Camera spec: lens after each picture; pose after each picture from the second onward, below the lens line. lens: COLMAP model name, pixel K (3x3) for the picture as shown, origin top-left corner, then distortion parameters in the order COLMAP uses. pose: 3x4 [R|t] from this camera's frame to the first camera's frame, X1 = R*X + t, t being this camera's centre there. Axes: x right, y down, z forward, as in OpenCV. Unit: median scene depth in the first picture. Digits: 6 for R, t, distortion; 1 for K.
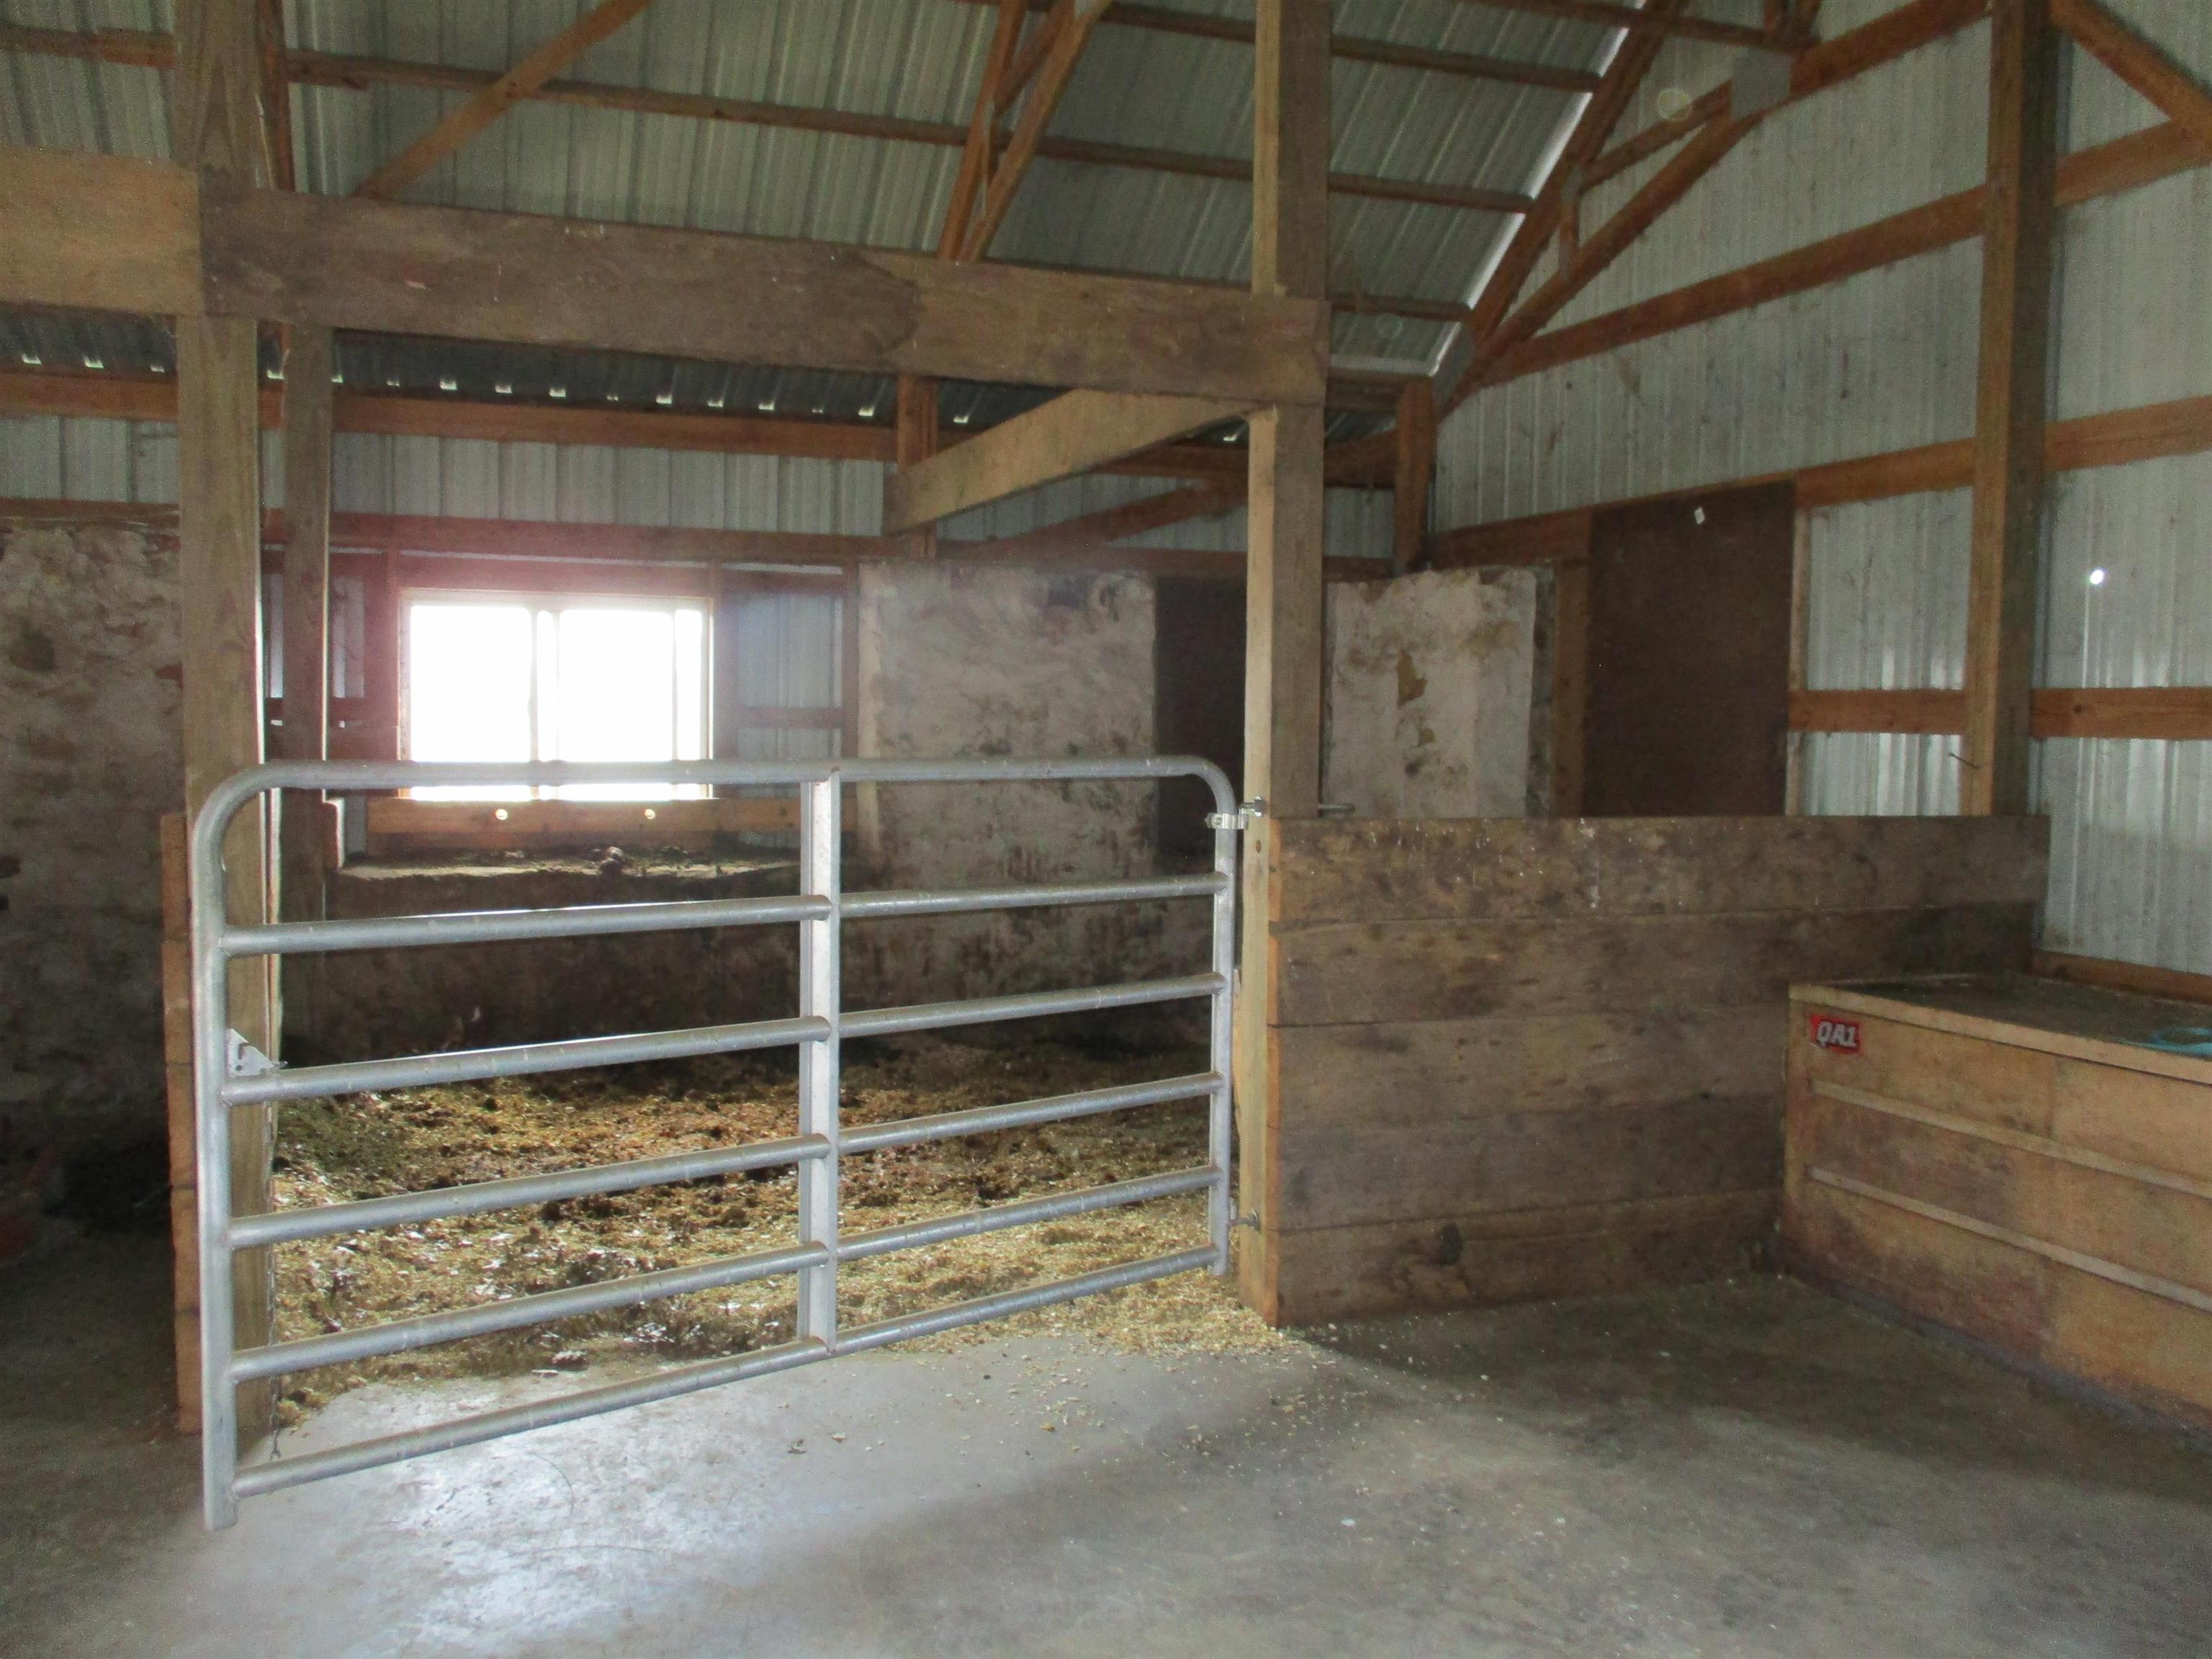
lens RADIAL K [[1835.2, 0, 1116.5], [0, 1835.2, 828.1], [0, 0, 1]] dist [-0.010055, -0.003035]
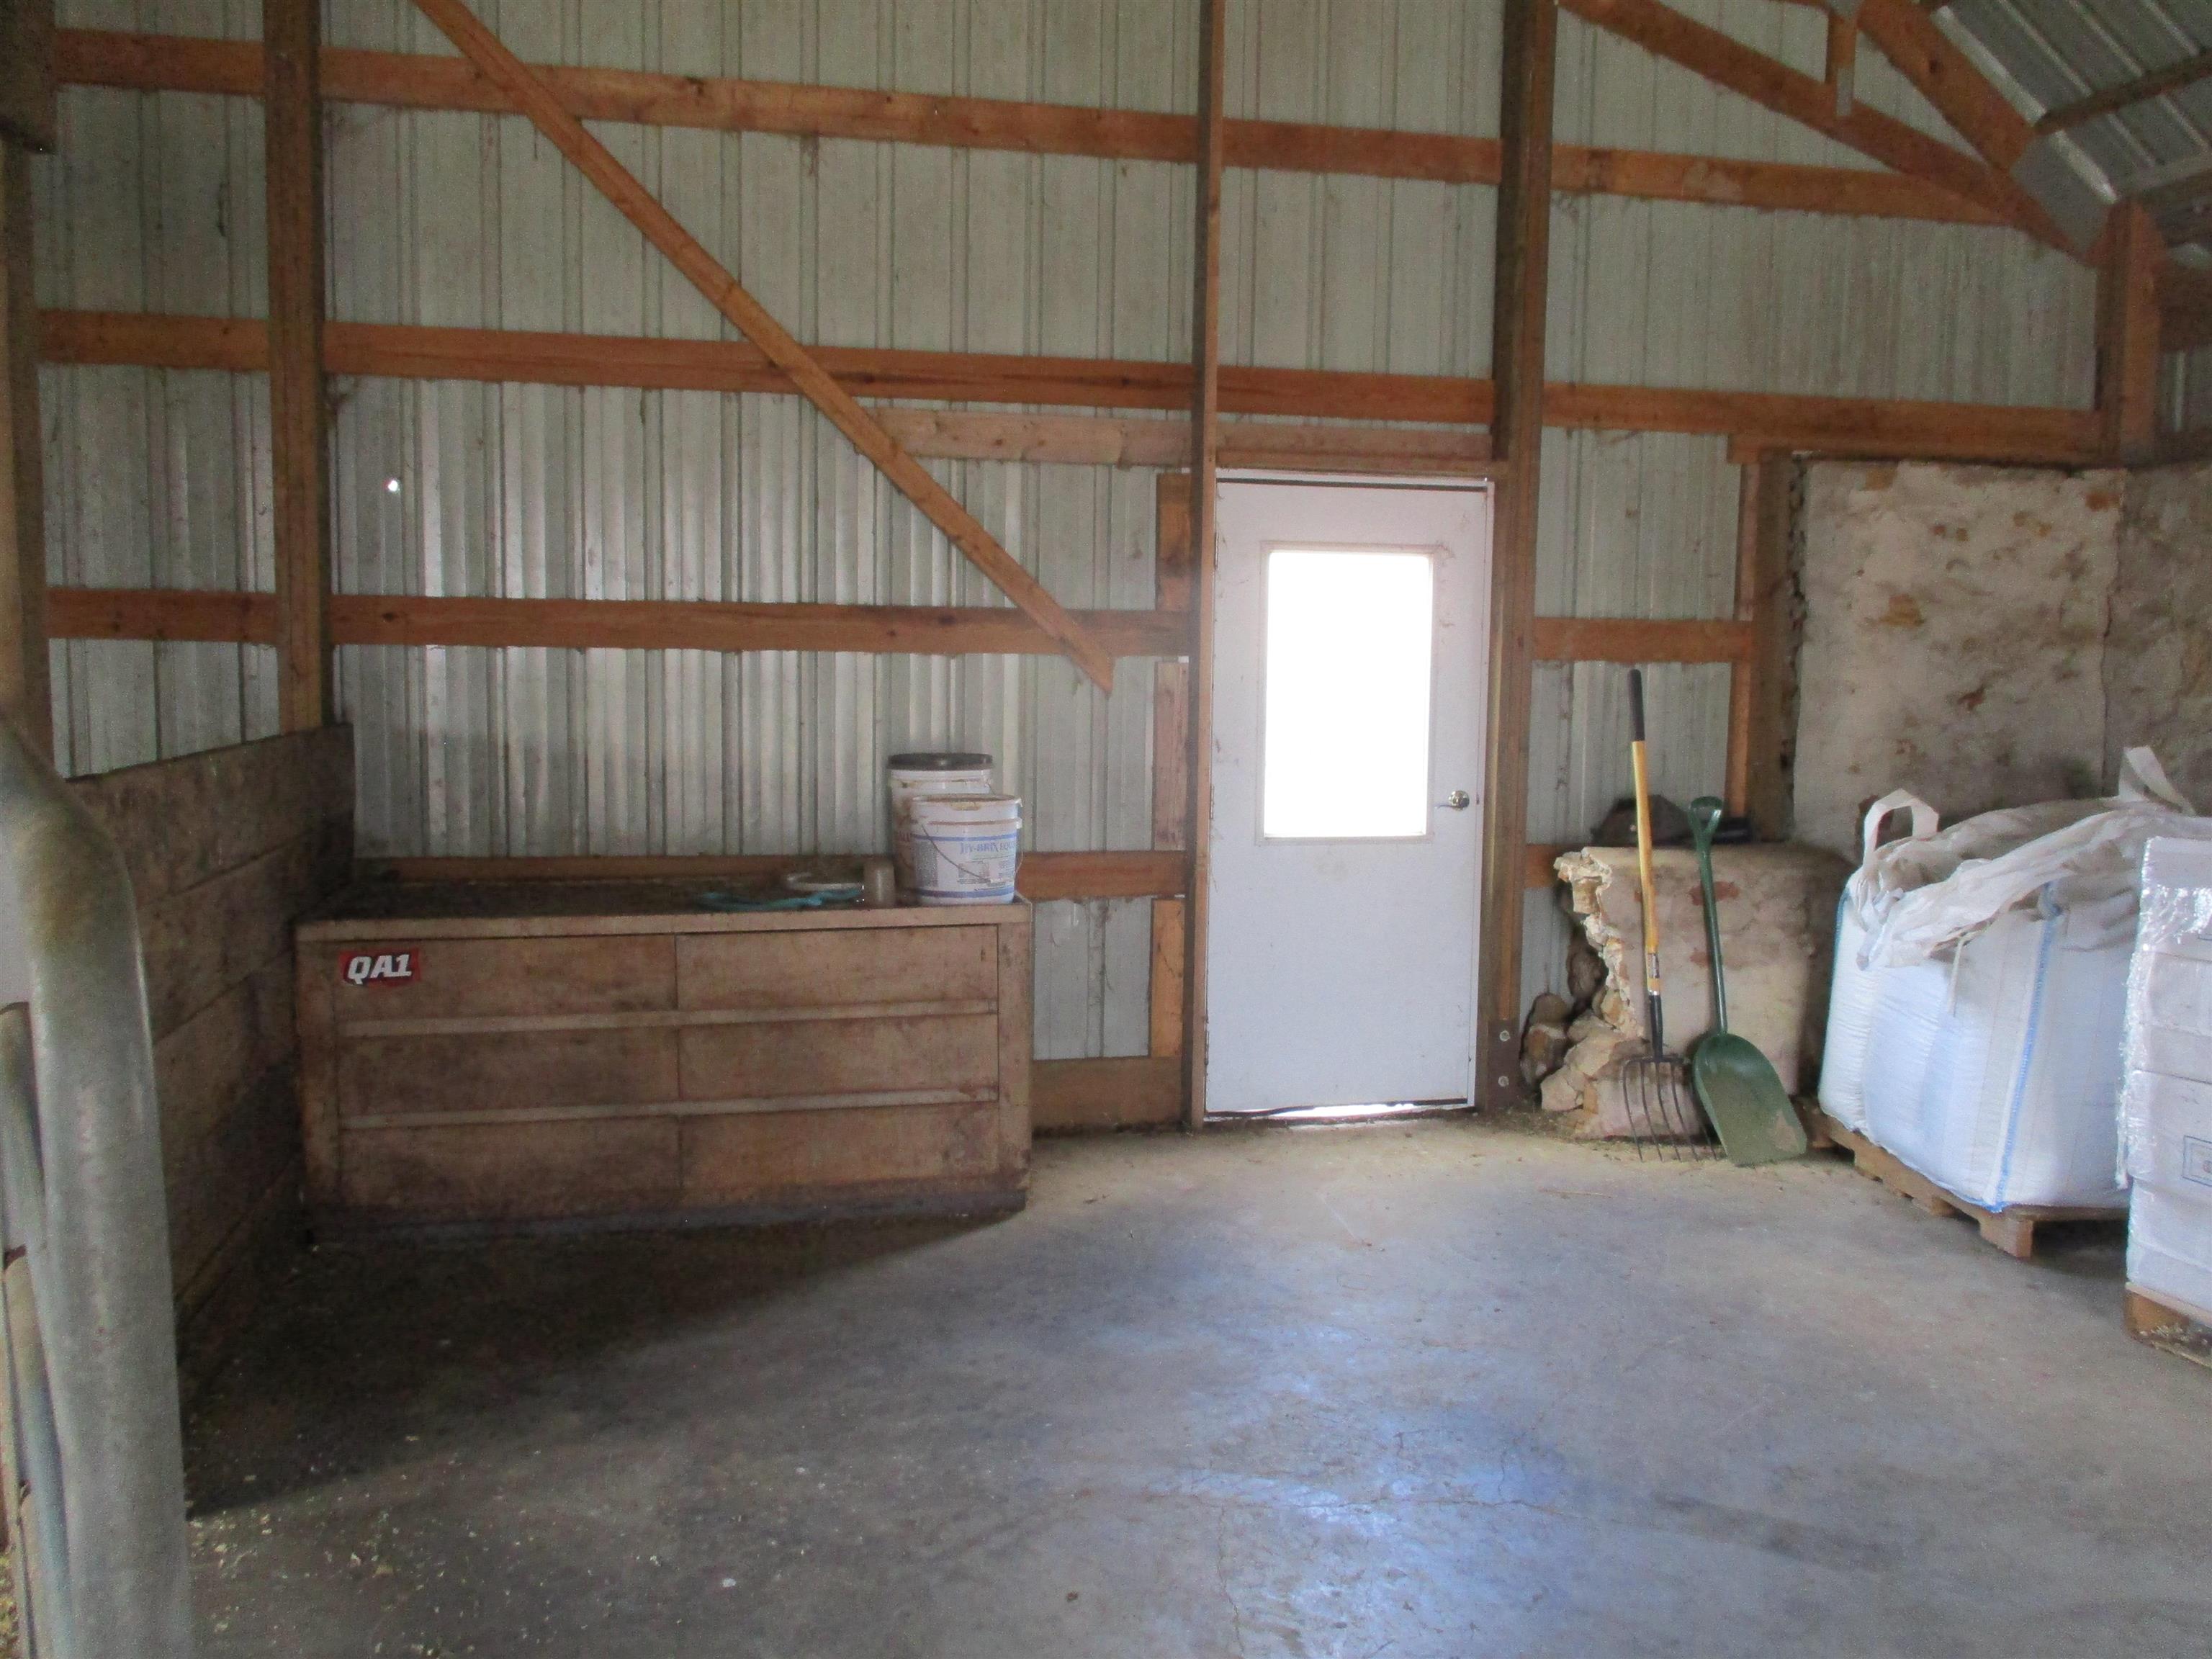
lens RADIAL K [[1835.2, 0, 1121.5], [0, 1835.2, 838.6], [0, 0, 1]] dist [-0.010055, -0.003035]
pose [[0.116788, -0.108888, 0.987170, -0.436555], [0.042269, 0.993616, 0.104598, -0.031261], [-0.992257, 0.029511, 0.120645, 0.469116]]
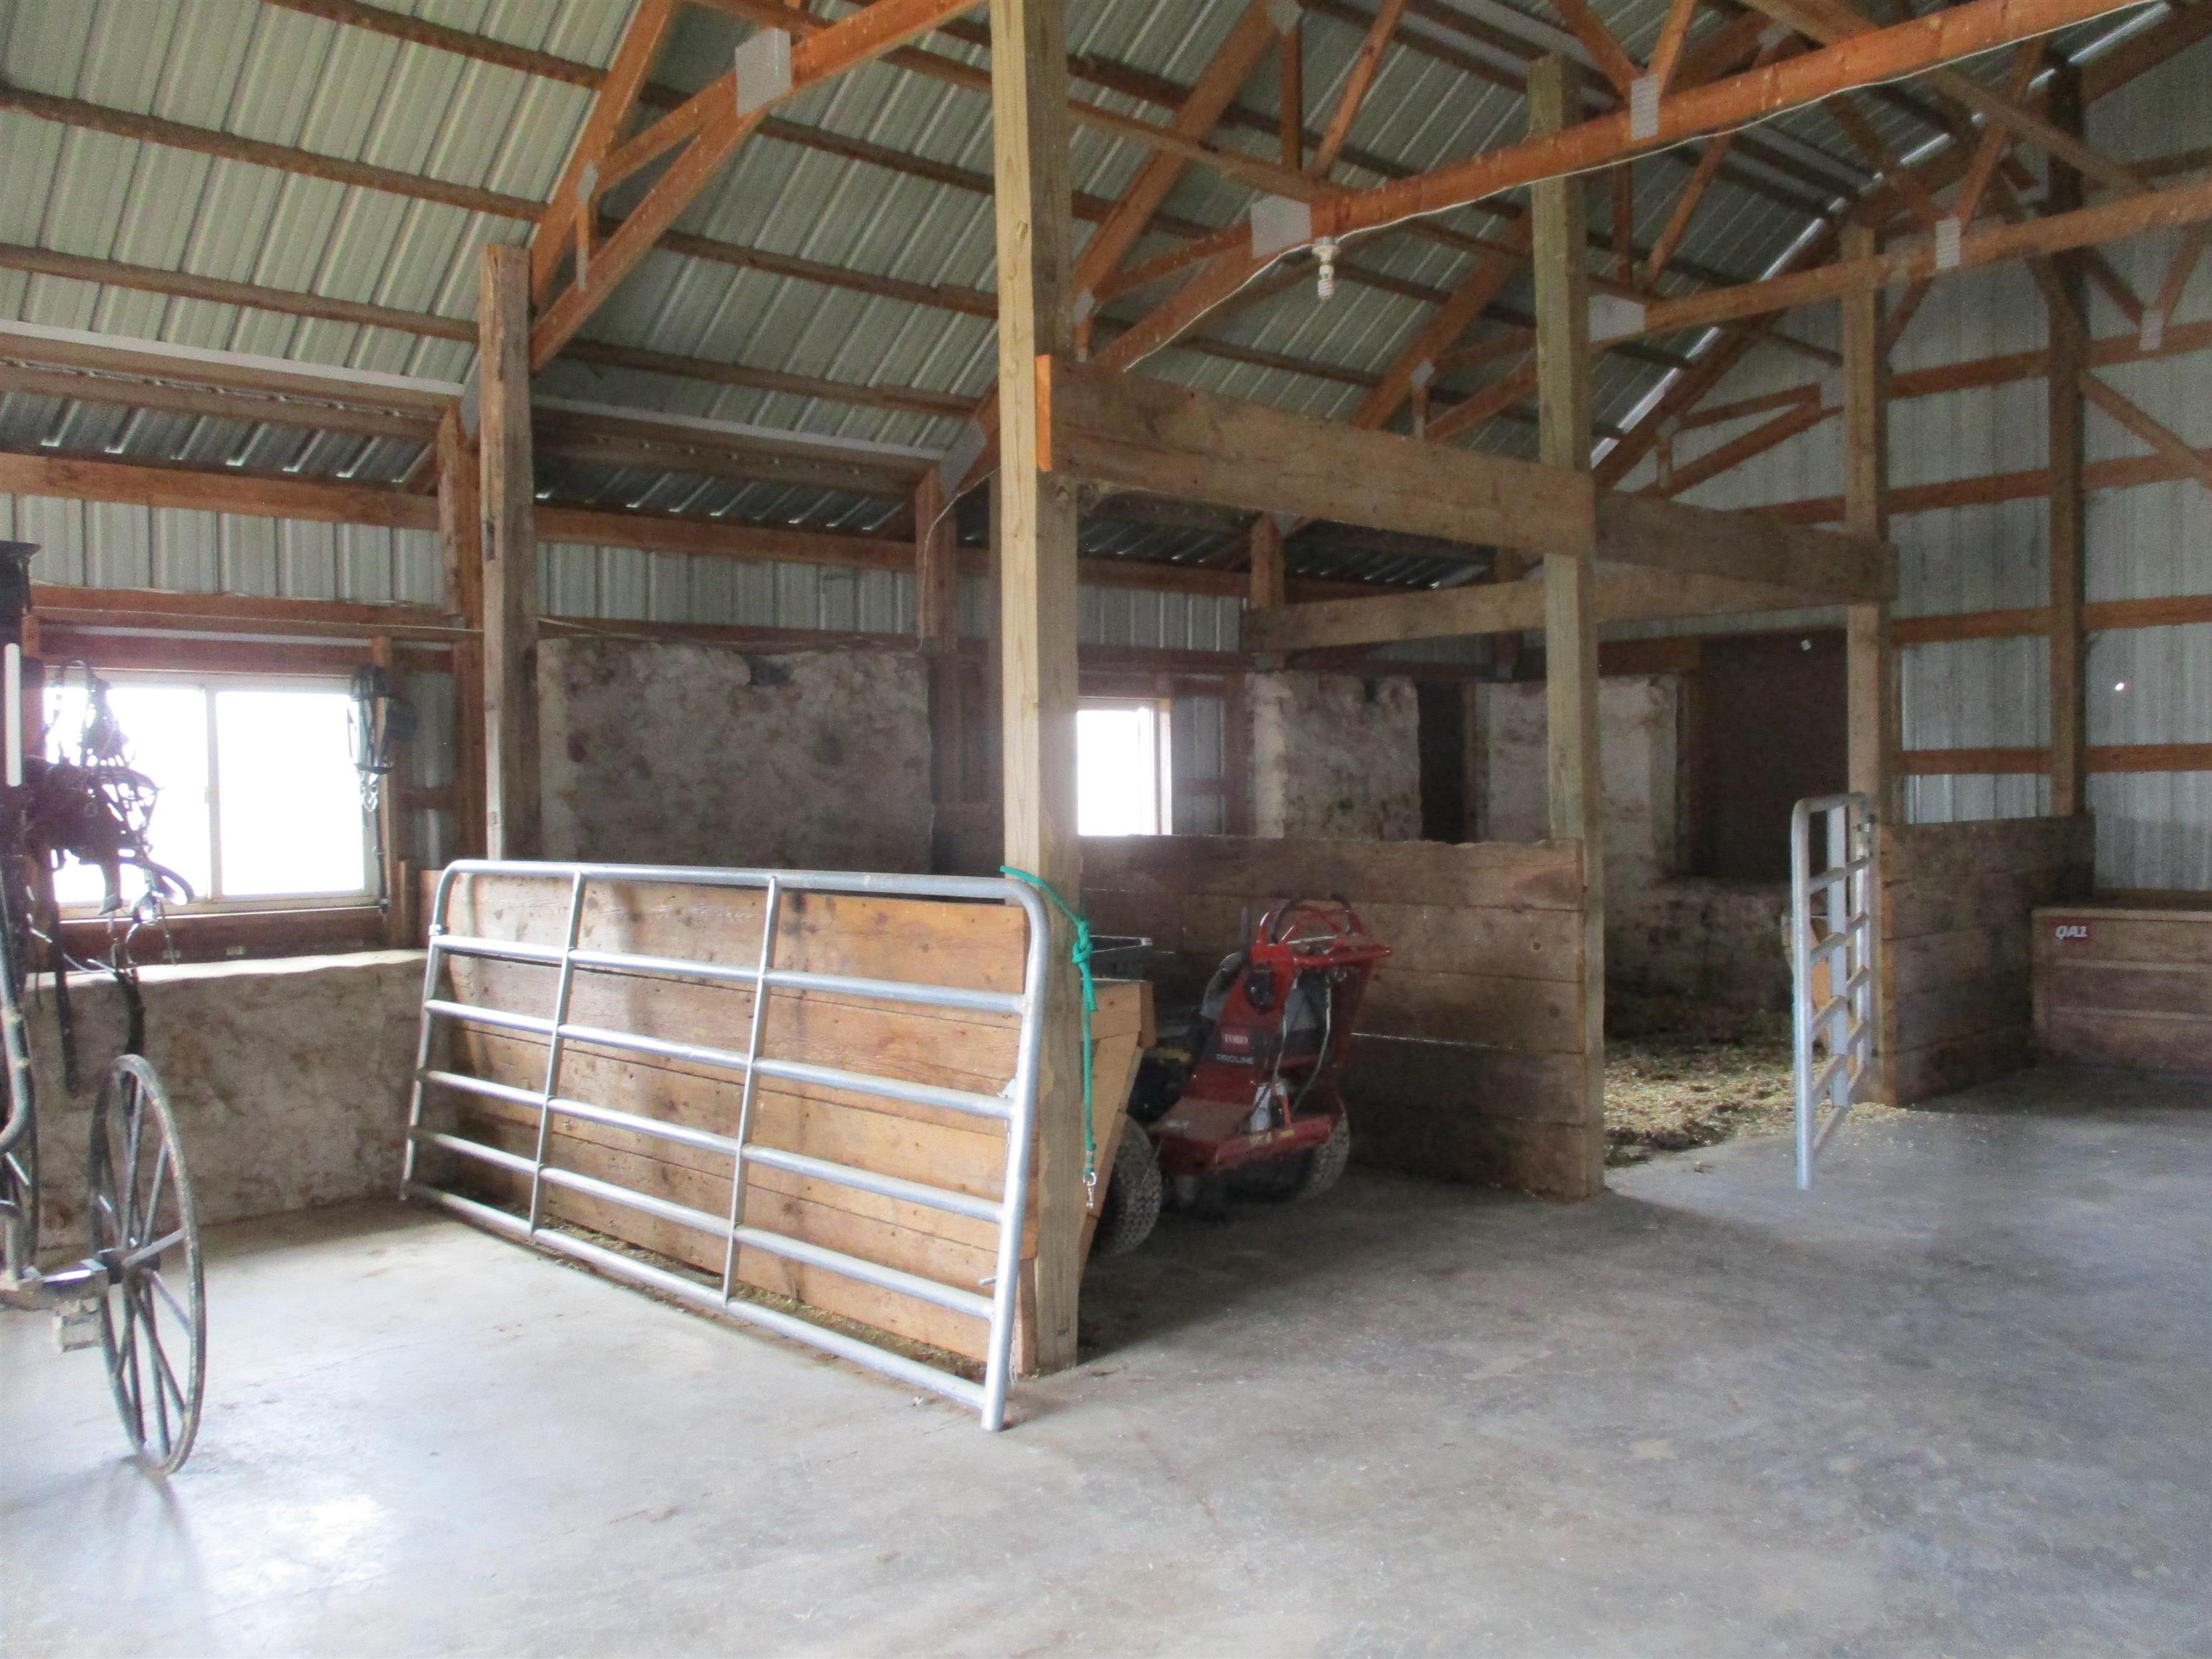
lens RADIAL K [[1835.2, 0, 1105.8], [0, 1835.2, 853.0], [0, 0, 1]] dist [-0.010055, -0.003035]
pose [[0.918823, -0.042969, 0.392323, -1.146701], [0.053213, 0.998466, -0.015267, 0.007070], [-0.391066, 0.034904, 0.919701, -0.312961]]
